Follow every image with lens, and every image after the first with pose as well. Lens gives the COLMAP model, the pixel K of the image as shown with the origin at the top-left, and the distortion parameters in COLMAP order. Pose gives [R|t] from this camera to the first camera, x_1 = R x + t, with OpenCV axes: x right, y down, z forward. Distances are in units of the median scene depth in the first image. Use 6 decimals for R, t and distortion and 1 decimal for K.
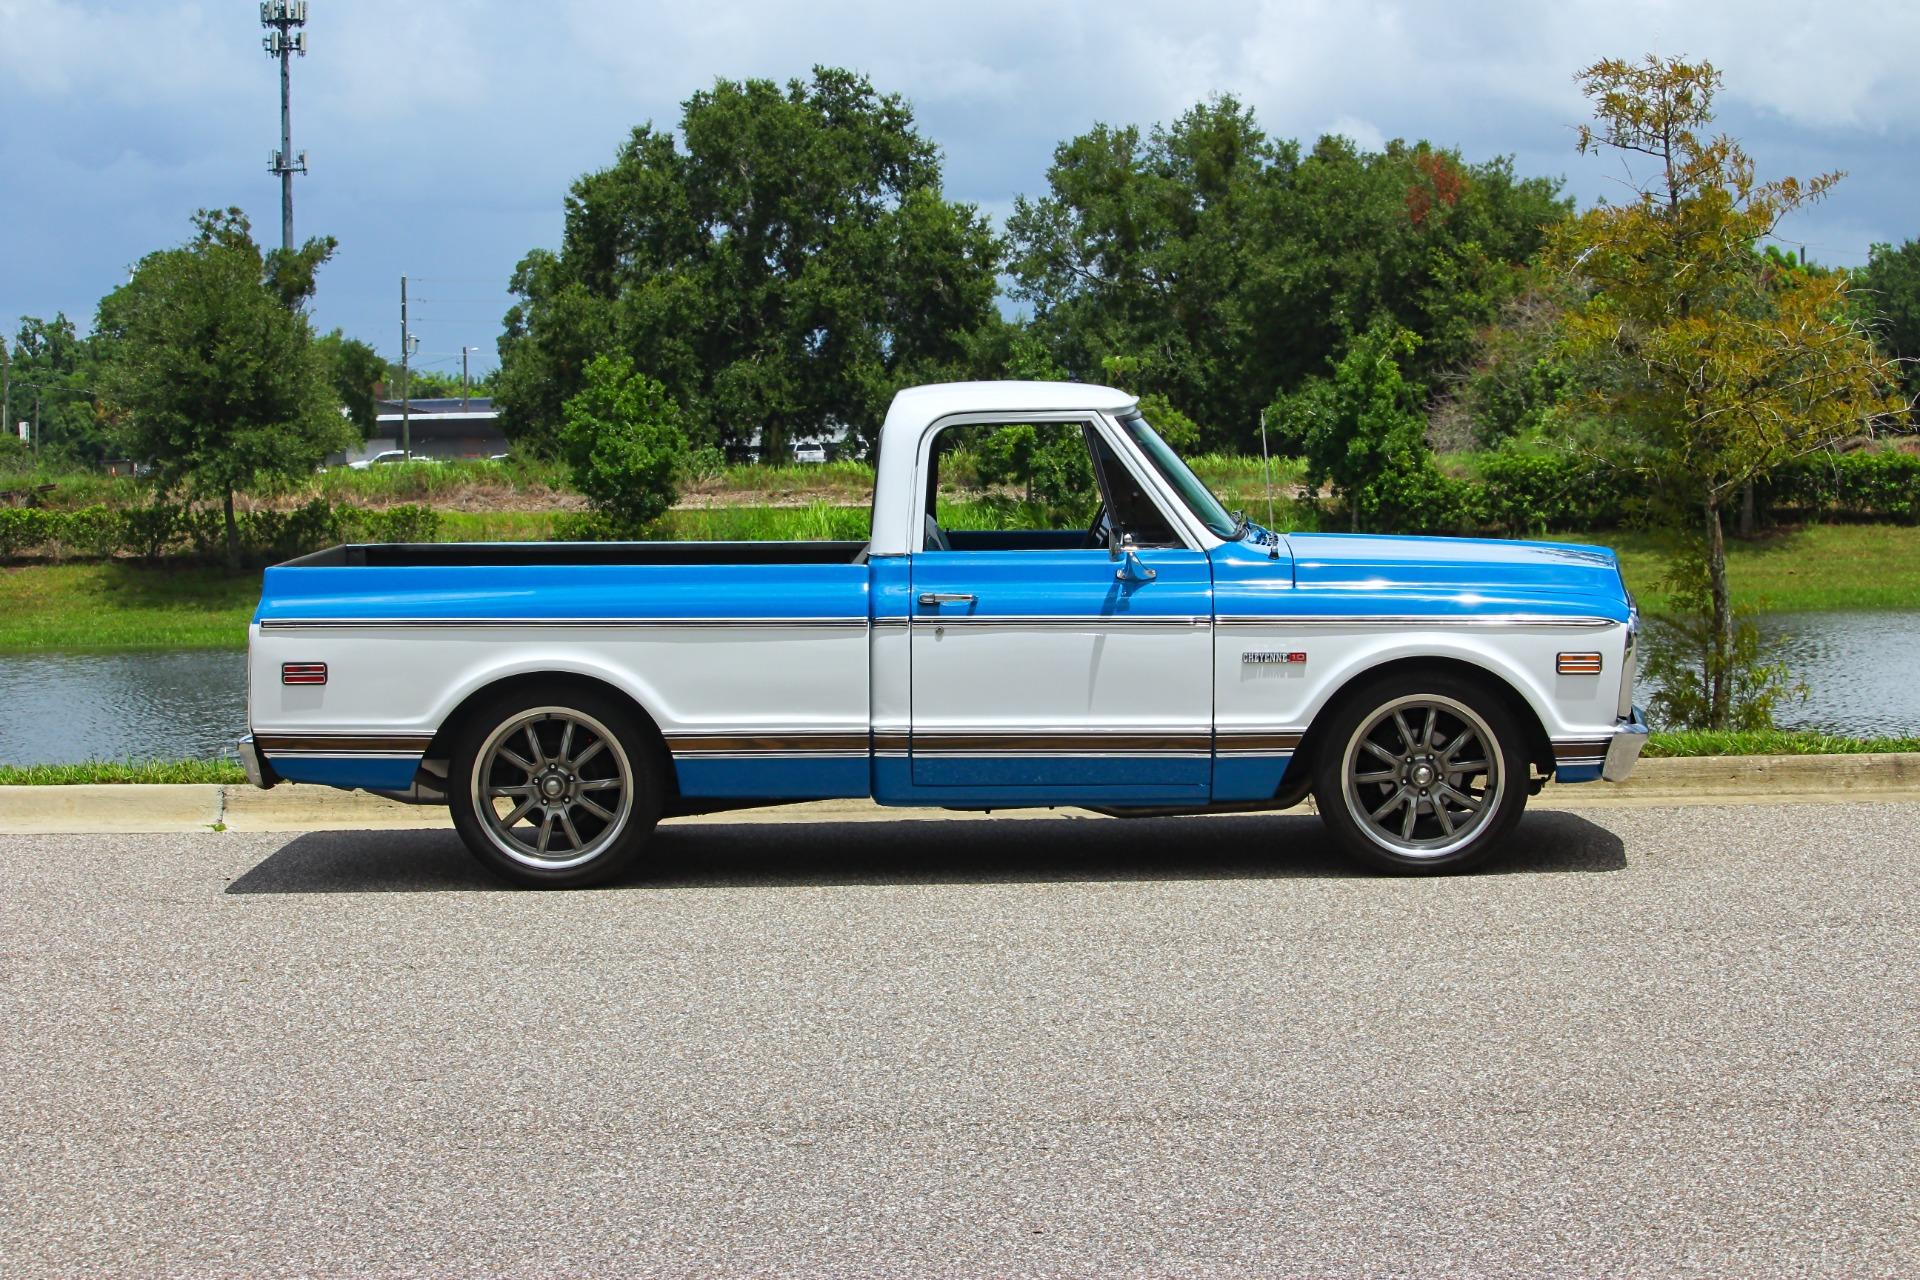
lens RADIAL K [[4881.0, 0, 902.6], [0, 4881.0, 624.2], [0, 0, 1]] dist [-0.412510, 0.000000]
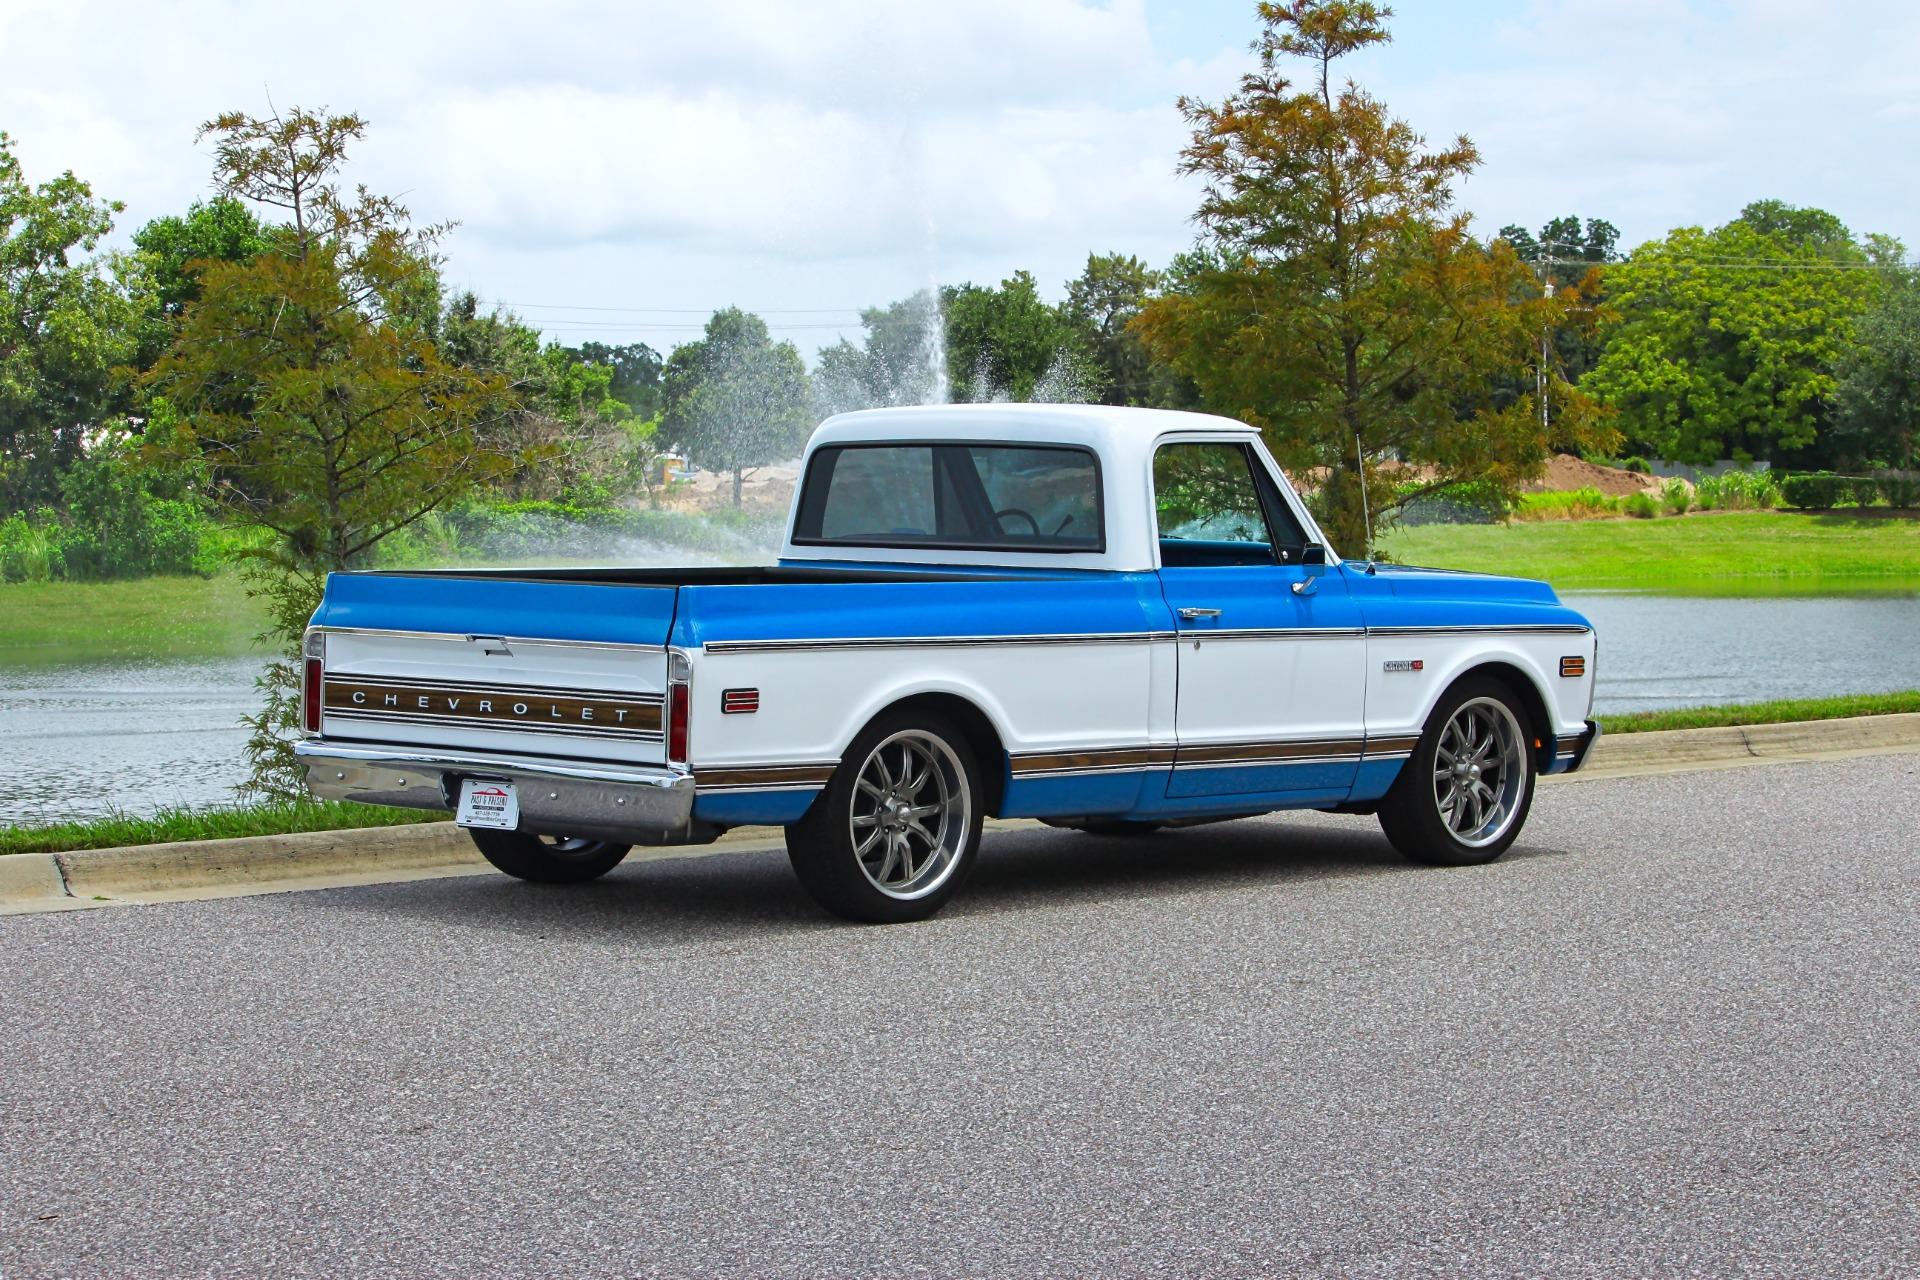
lens RADIAL K [[4881.0, 0, 887.9], [0, 4881.0, 720.4], [0, 0, 1]] dist [-0.412510, 0.000000]
pose [[0.685363, -0.024277, 0.727797, -0.613591], [0.026422, 0.999615, 0.008462, 0.005455], [-0.727722, 0.013431, 0.685740, 0.278430]]
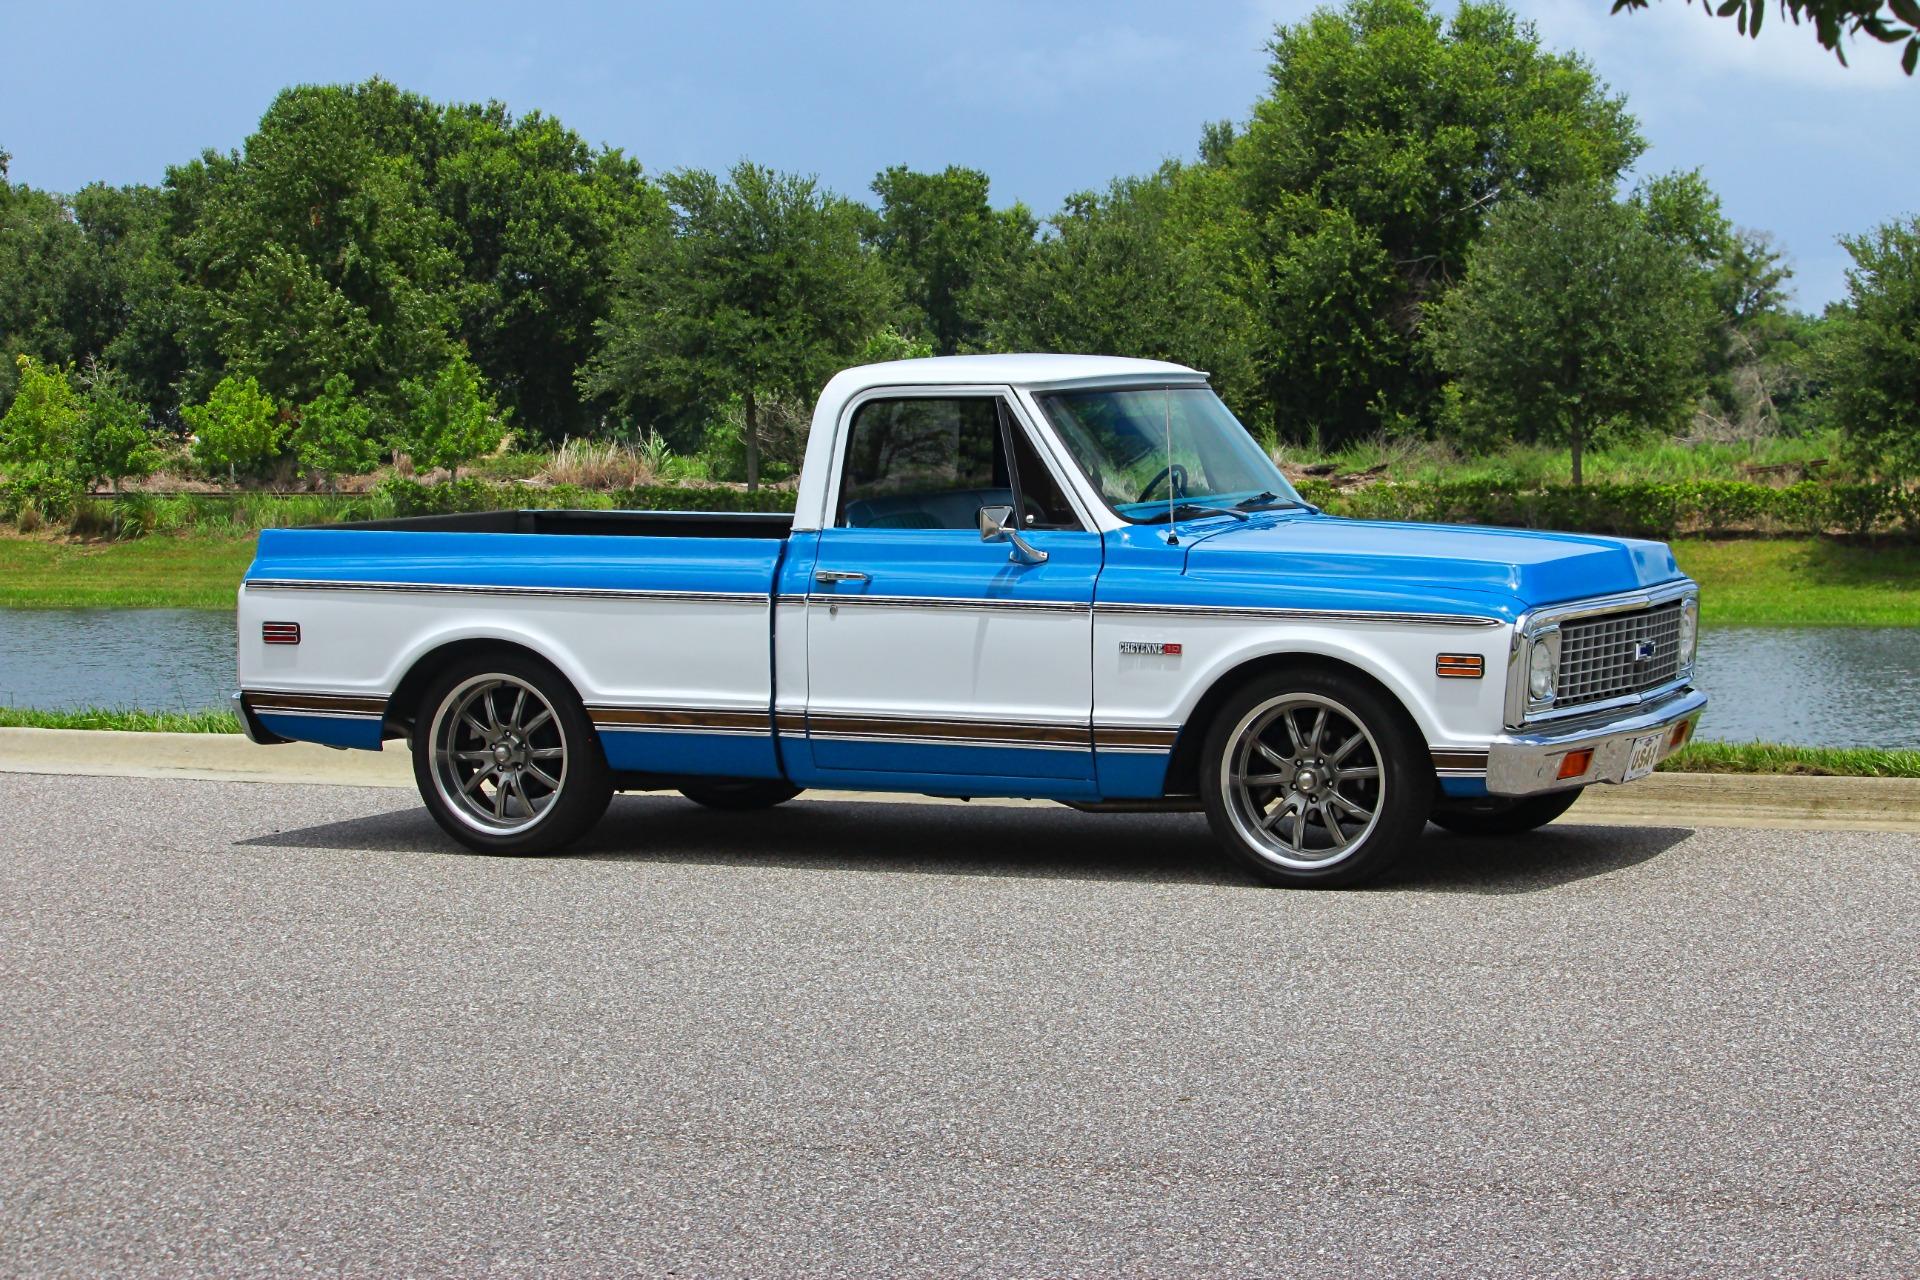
lens RADIAL K [[4881.0, 0, 964.6], [0, 4881.0, 620.0], [0, 0, 1]] dist [-0.412510, 0.000000]
pose [[0.916265, 0.030927, -0.399378, 0.332464], [-0.029207, 0.999519, 0.010393, -0.005825], [0.399507, 0.002142, 0.916728, 0.094168]]
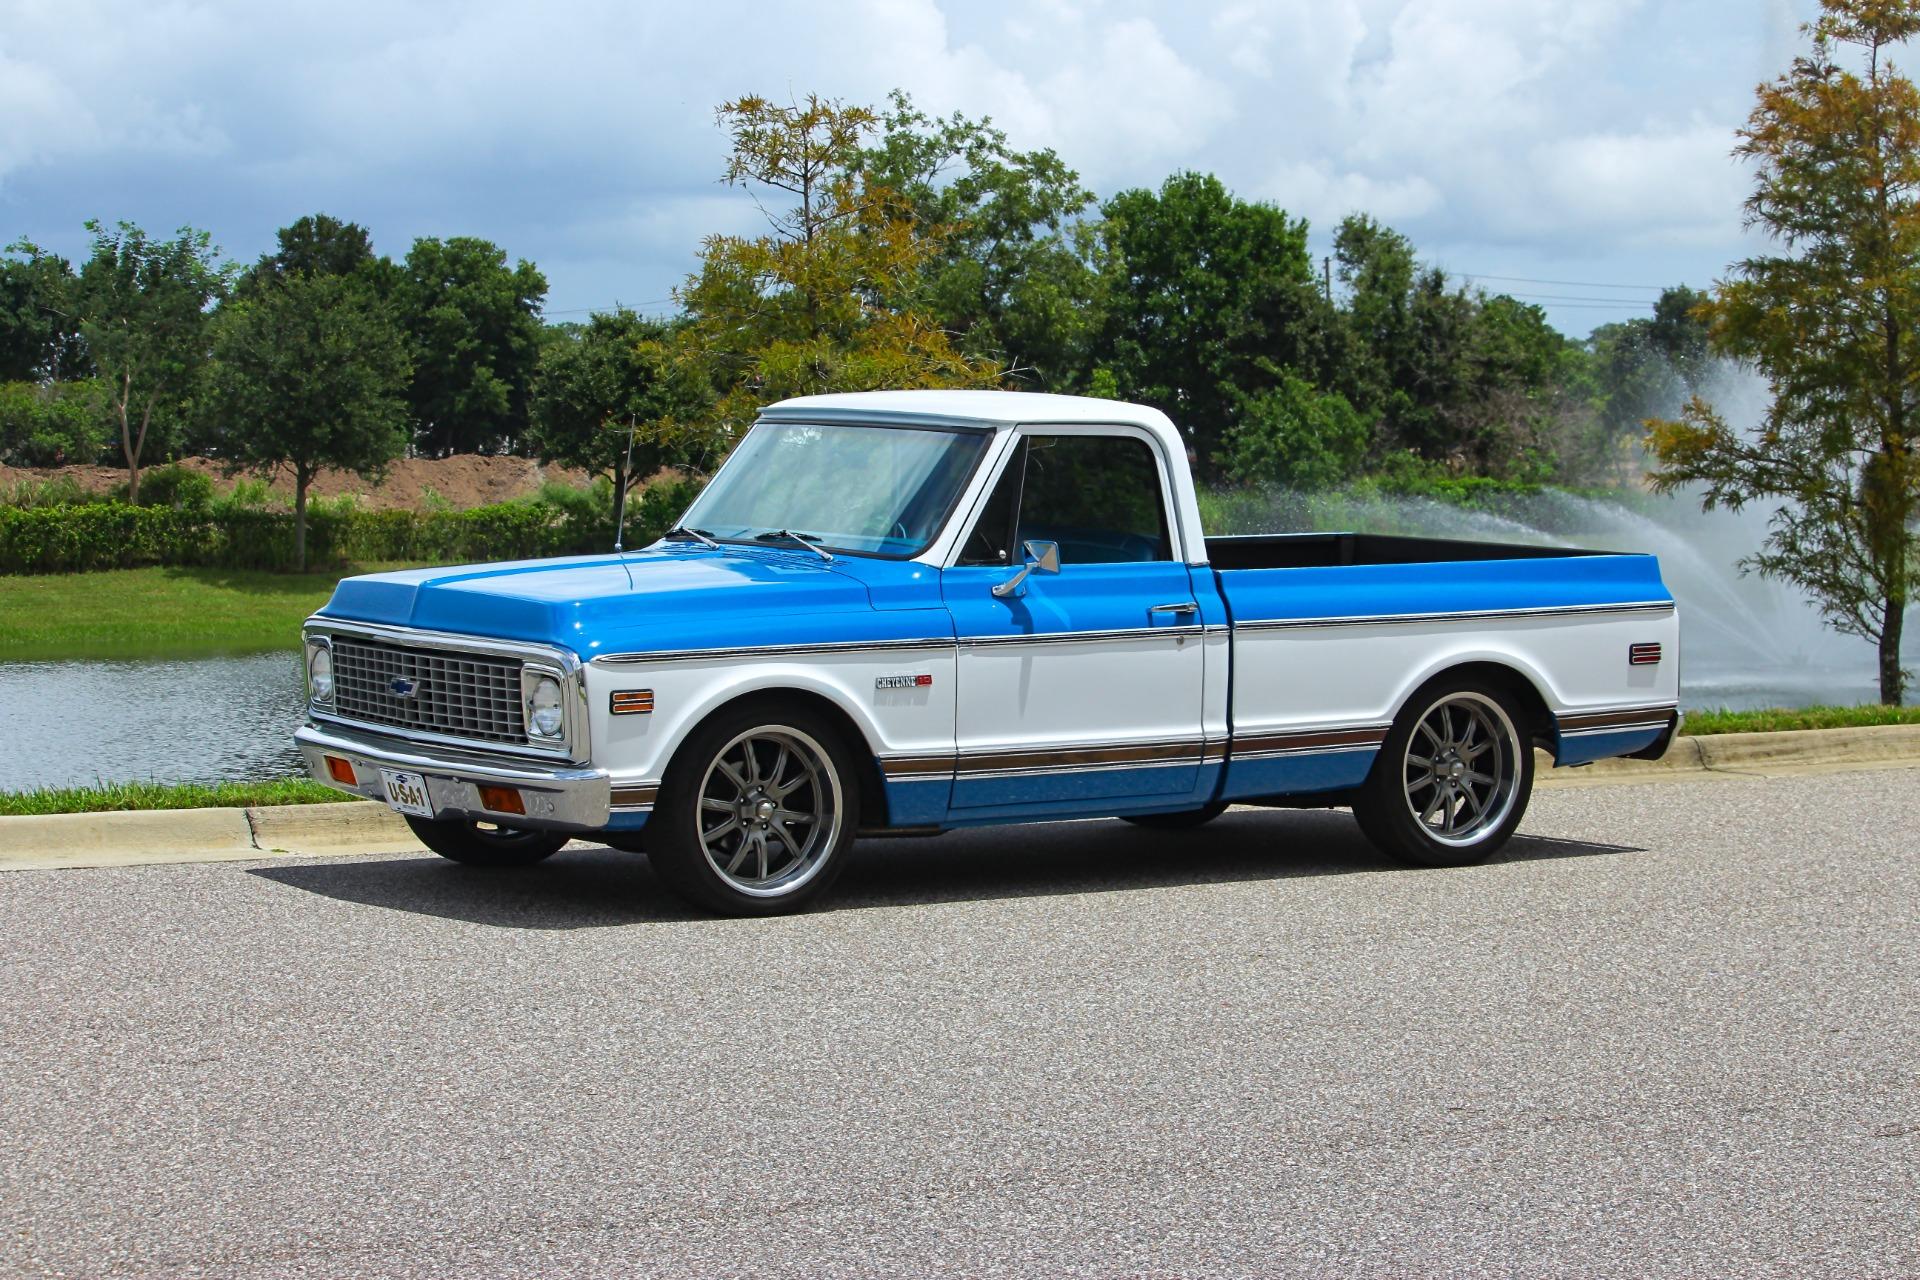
lens RADIAL K [[4881.0, 0, 959.6], [0, 4881.0, 624.8], [0, 0, 1]] dist [-0.412510, 0.000000]
pose [[0.820988, -0.004520, 0.570928, -0.509378], [0.012298, 0.999877, -0.009769, 0.008000], [-0.570813, 0.015042, 0.820942, 0.148242]]
